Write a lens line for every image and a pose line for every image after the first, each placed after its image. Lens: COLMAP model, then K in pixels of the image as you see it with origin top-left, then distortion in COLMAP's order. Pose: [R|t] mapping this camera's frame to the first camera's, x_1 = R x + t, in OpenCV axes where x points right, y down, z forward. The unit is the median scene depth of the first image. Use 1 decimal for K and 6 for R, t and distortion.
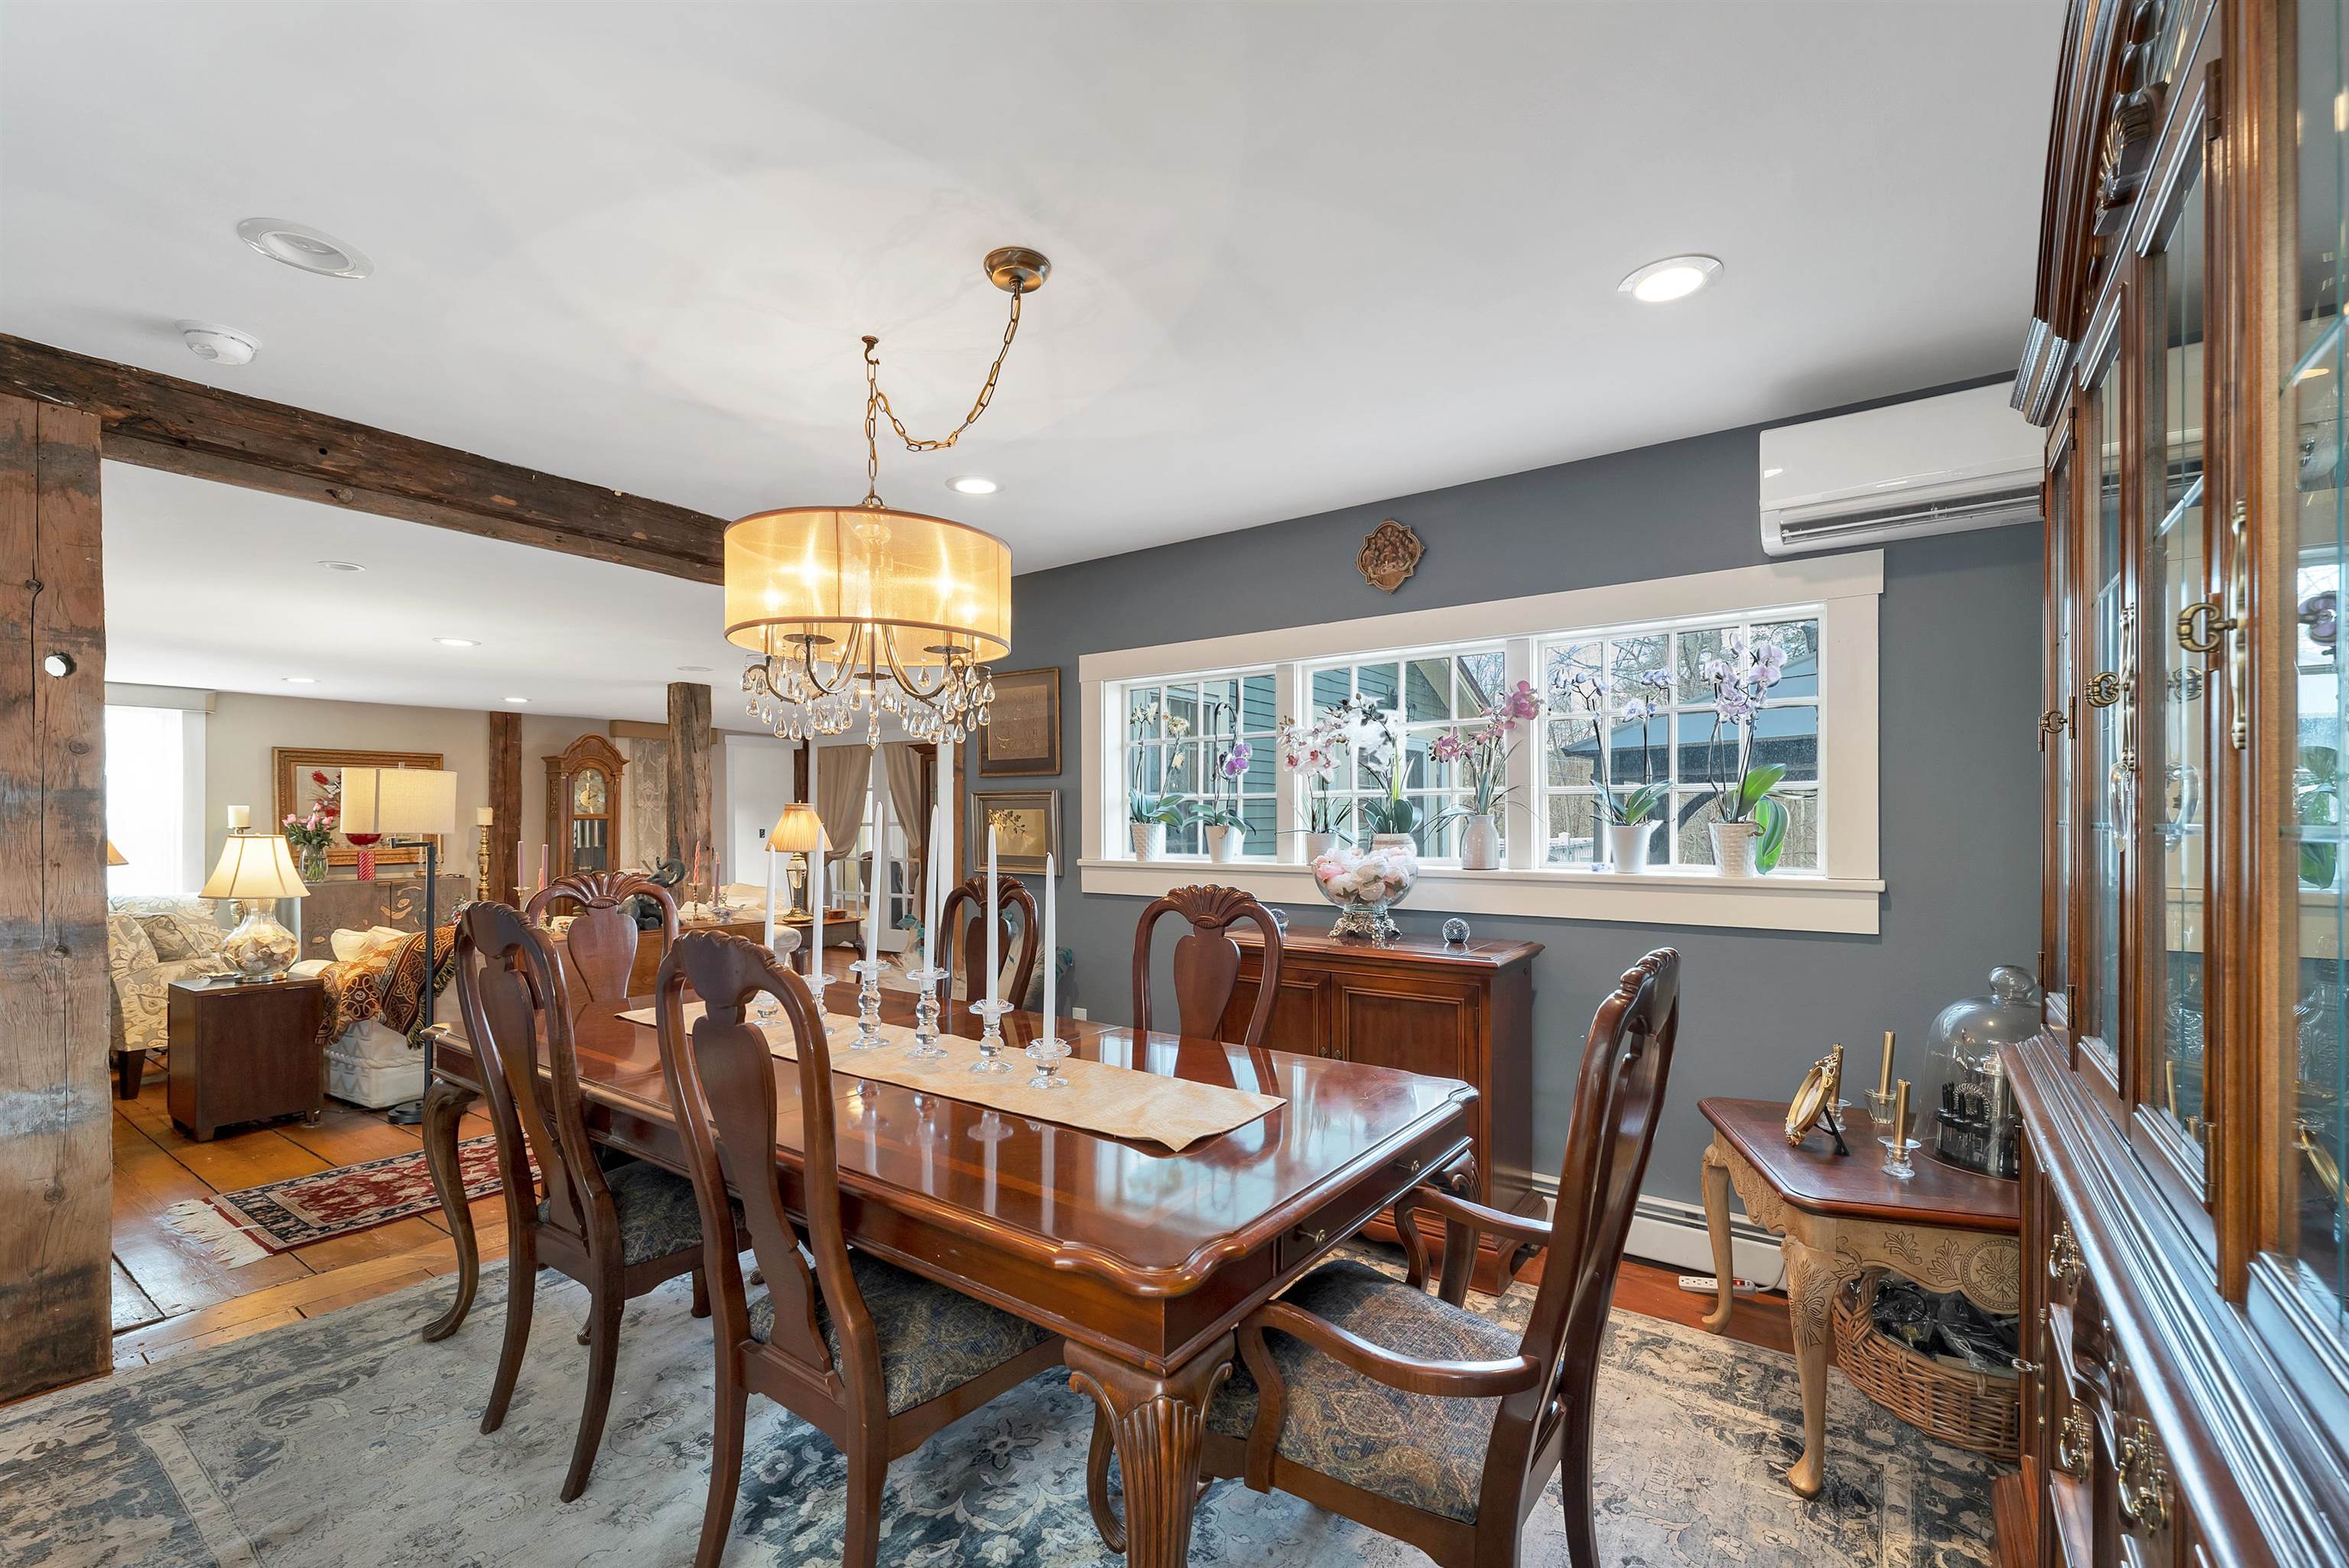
lens RADIAL K [[993.4, 0, 1164.1], [0, 993.4, 796.7], [0, 0, 1]] dist [0.001316, 0.001501]
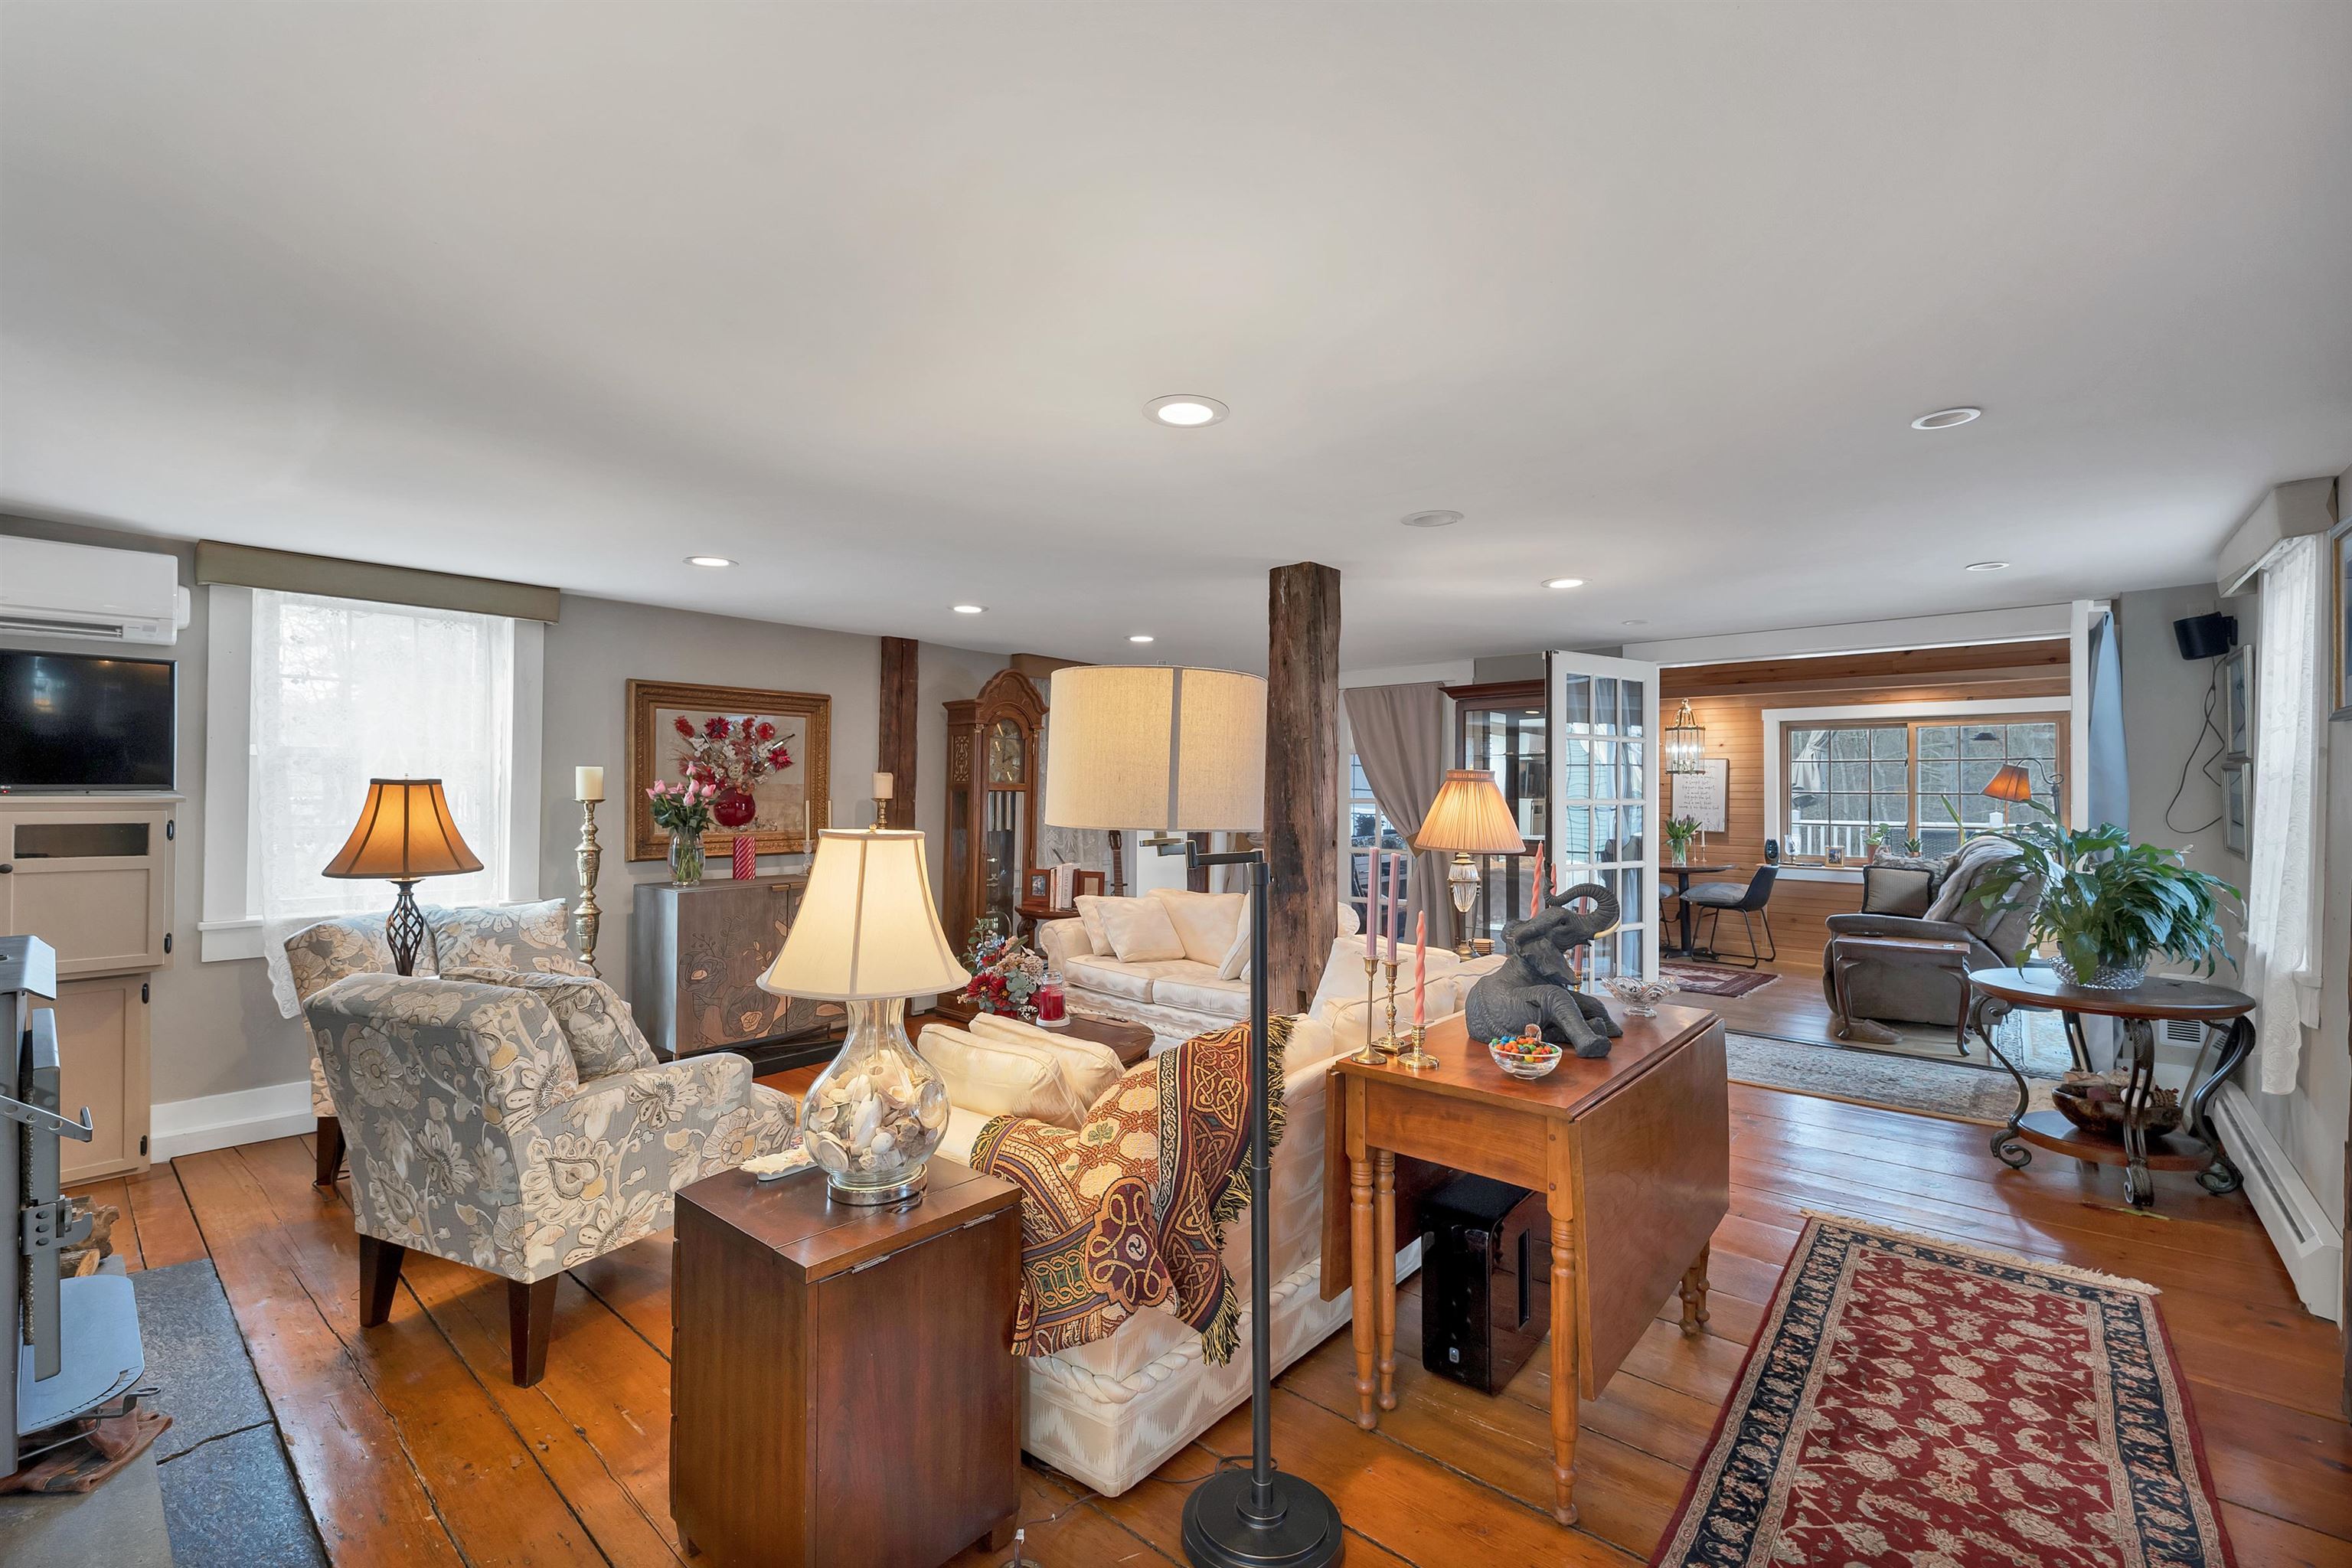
lens RADIAL K [[994.8, 0, 1190.5], [0, 994.8, 767.6], [0, 0, 1]] dist [0.001316, 0.001501]
pose [[0.995724, 0.006222, -0.092165, -0.469826], [-0.006560, 0.999973, -0.003361, 0.009165], [0.092142, 0.003951, 0.995738, 0.383297]]
